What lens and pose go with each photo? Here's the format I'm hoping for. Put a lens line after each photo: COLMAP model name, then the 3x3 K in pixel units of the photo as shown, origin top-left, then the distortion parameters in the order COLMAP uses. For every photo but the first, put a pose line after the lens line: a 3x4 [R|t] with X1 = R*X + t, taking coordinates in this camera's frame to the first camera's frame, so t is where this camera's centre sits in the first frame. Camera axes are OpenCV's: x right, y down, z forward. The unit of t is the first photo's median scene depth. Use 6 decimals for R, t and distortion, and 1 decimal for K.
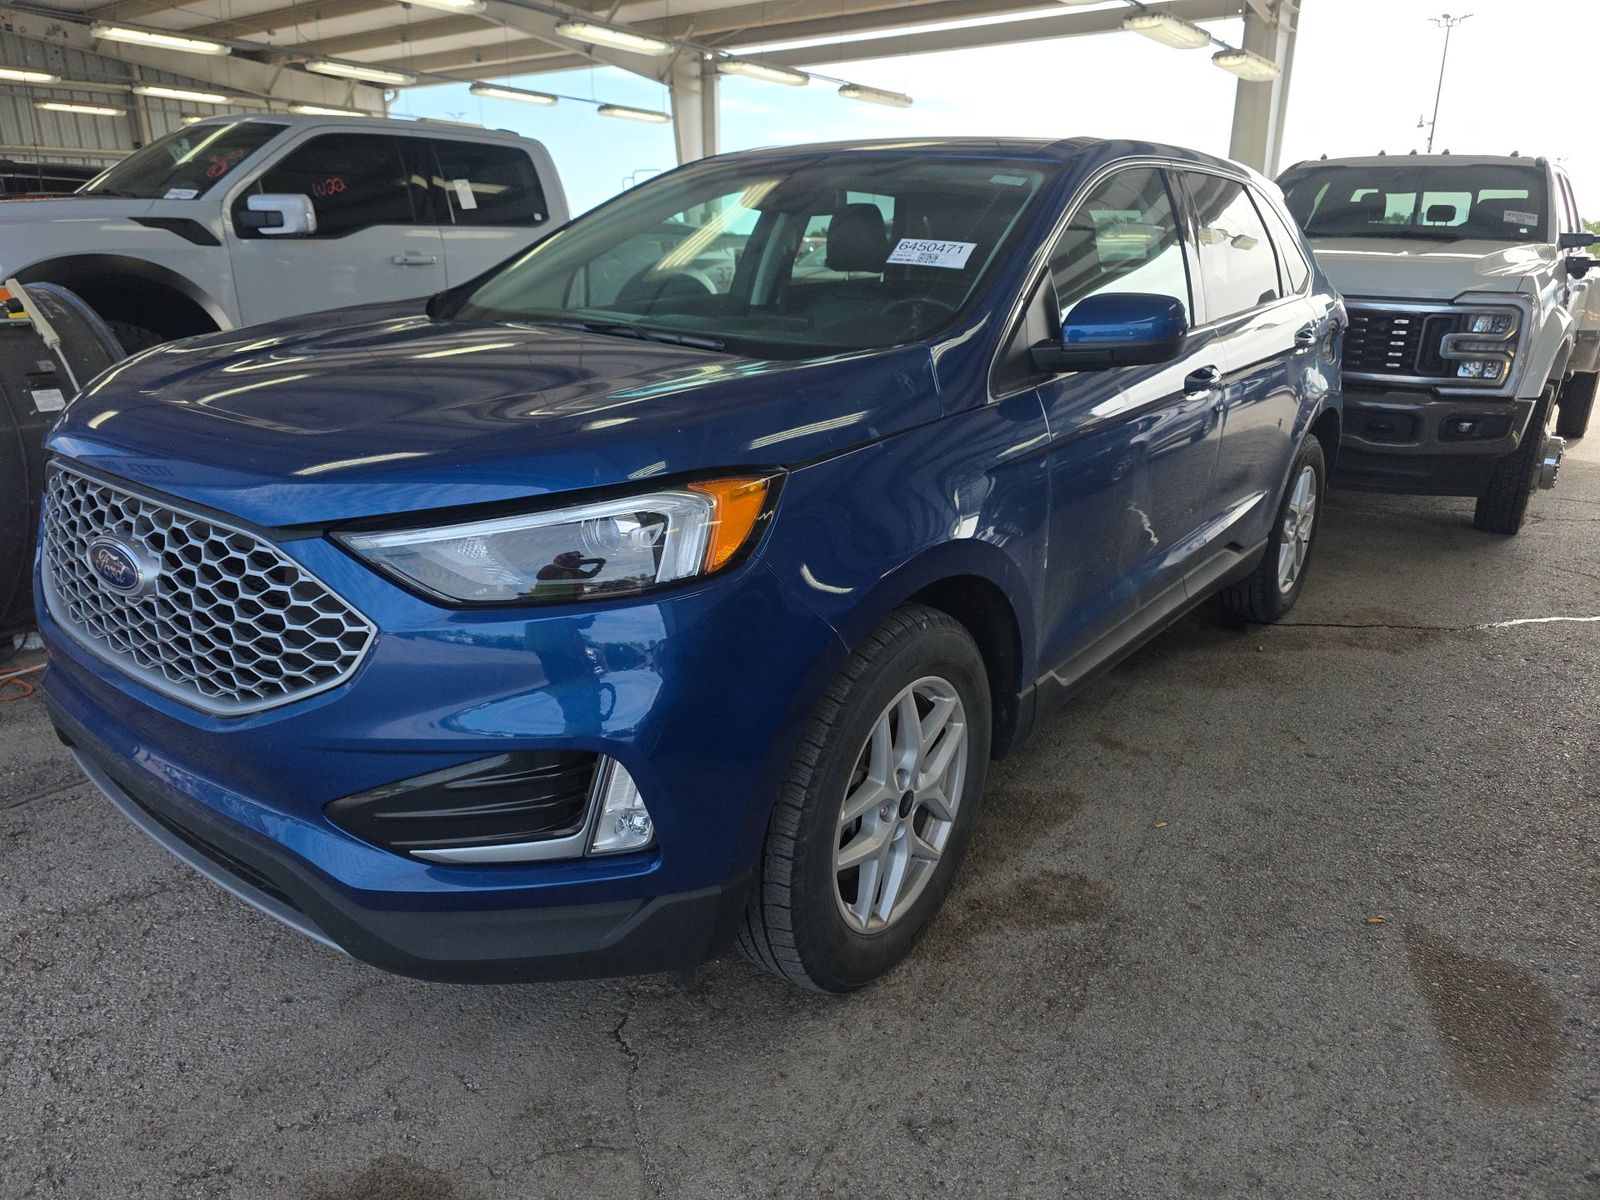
lens RADIAL K [[1064.2, 0, 794.9], [0, 1064.2, 604.4], [0, 0, 1]] dist [0.045751, -0.040111]
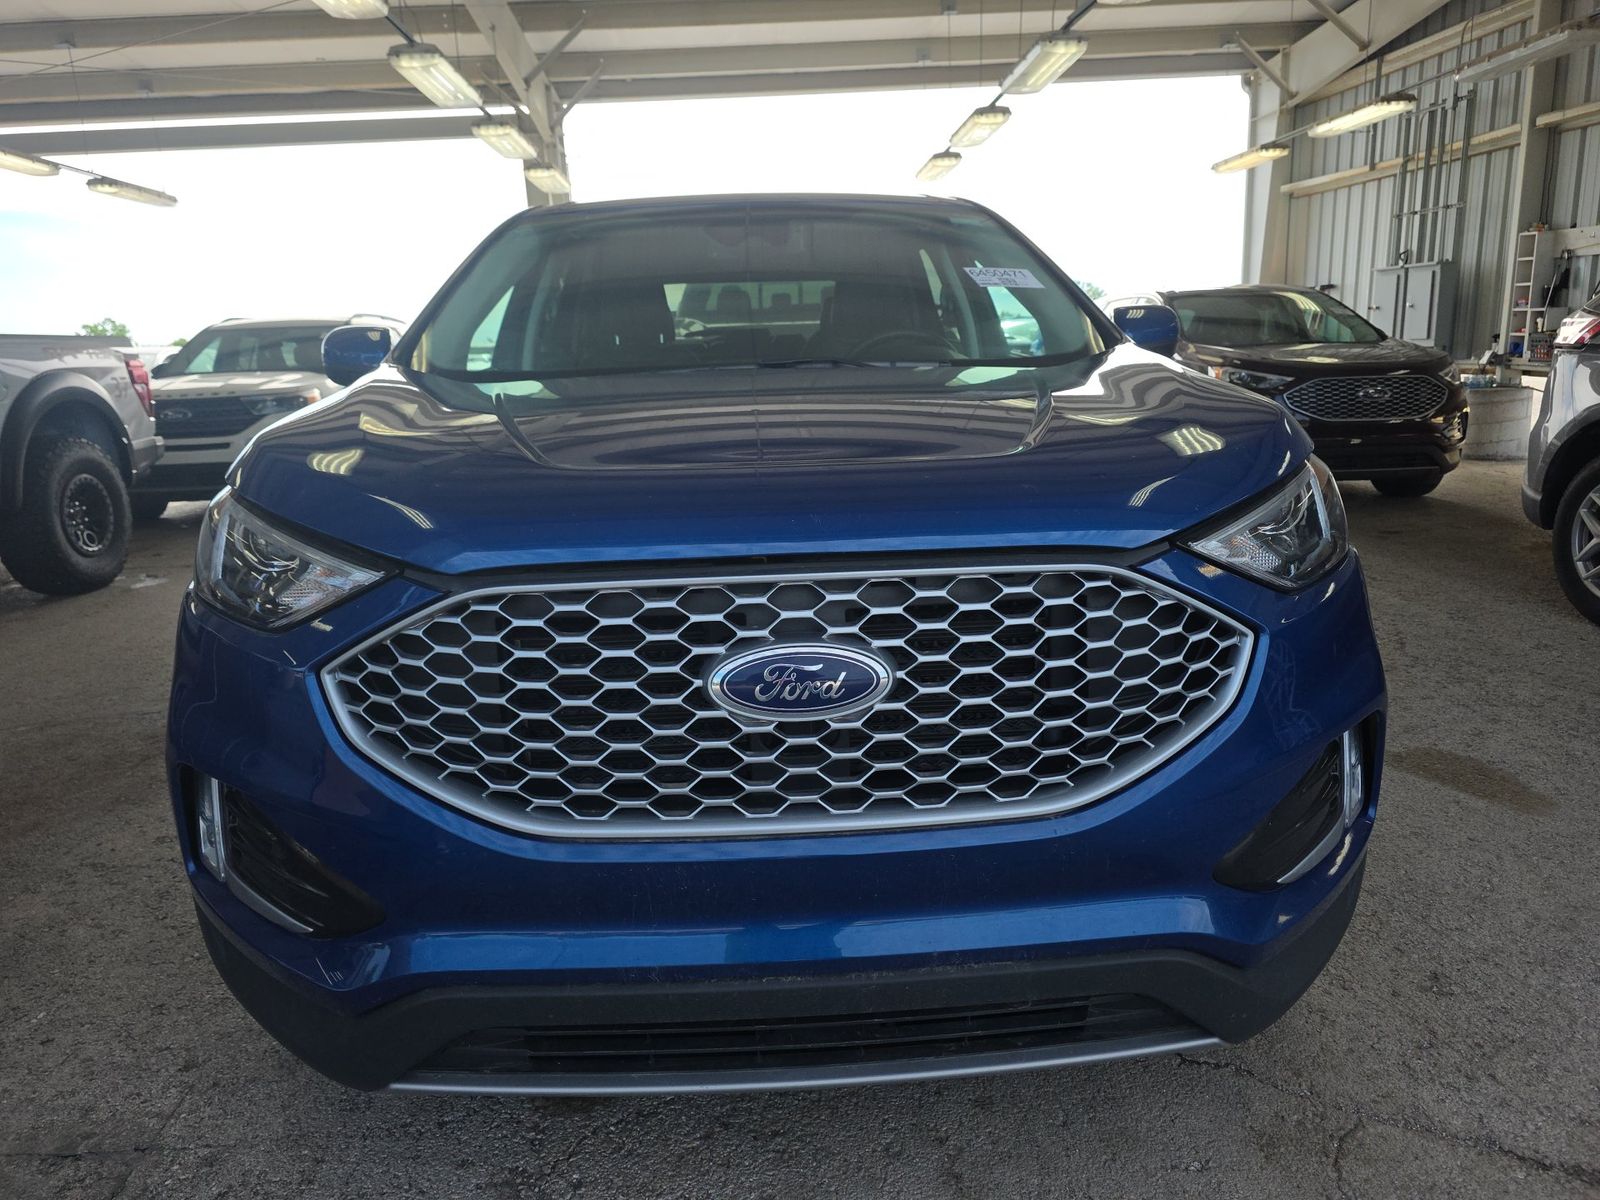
lens RADIAL K [[1064.2, 0, 798.8], [0, 1064.2, 596.5], [0, 0, 1]] dist [0.045751, -0.040111]
pose [[0.753742, -0.200864, 0.625721, -0.192556], [0.264489, 0.964346, -0.009036, -0.015480], [-0.601596, 0.172307, 0.779995, 0.083110]]
